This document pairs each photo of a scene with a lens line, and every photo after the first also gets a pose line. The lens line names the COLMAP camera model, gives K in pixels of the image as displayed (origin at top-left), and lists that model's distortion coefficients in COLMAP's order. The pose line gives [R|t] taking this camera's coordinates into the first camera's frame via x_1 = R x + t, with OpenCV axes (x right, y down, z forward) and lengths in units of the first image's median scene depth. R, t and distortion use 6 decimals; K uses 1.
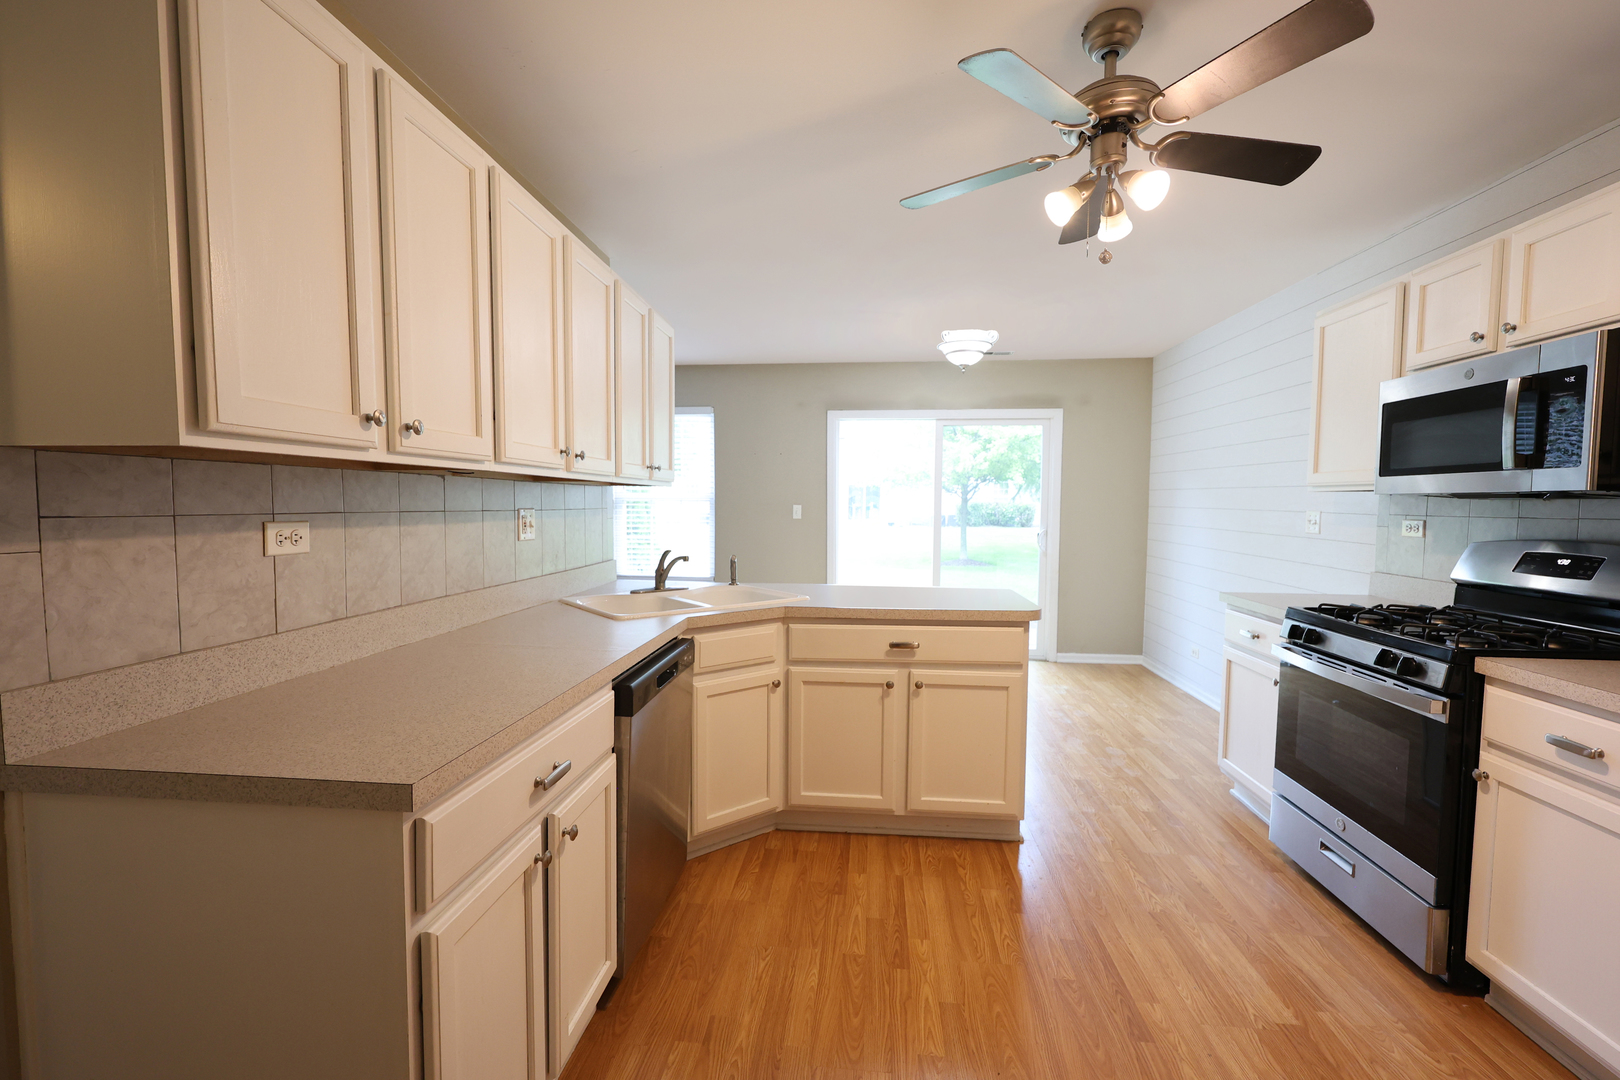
lens RADIAL K [[661.6, 0, 803.7], [0, 661.6, 541.9], [0, 0, 1]] dist [0.003298, 0.000374]
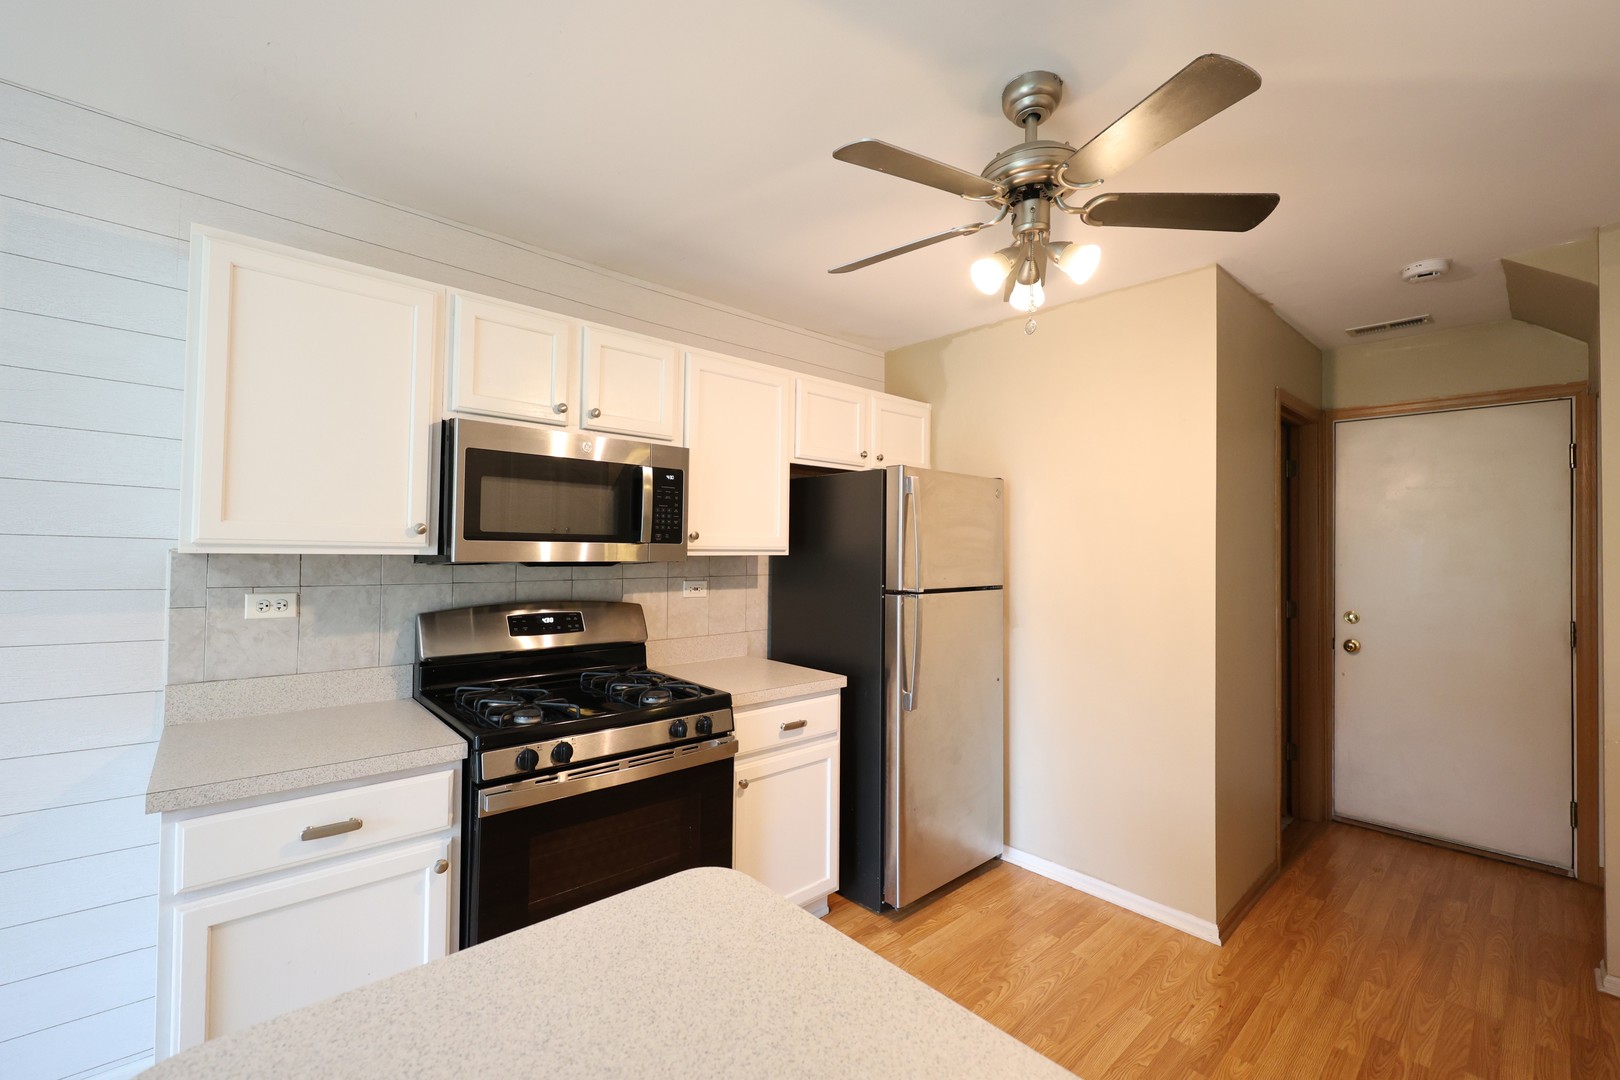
lens RADIAL K [[664.8, 0, 816.0], [0, 664.8, 539.1], [0, 0, 1]] dist [-0.001263, 0.000590]
pose [[-0.746073, -0.003067, 0.665857, 0.037529], [0.023597, 0.999239, 0.031043, -0.110995], [-0.665446, 0.038873, -0.745433, 1.287837]]
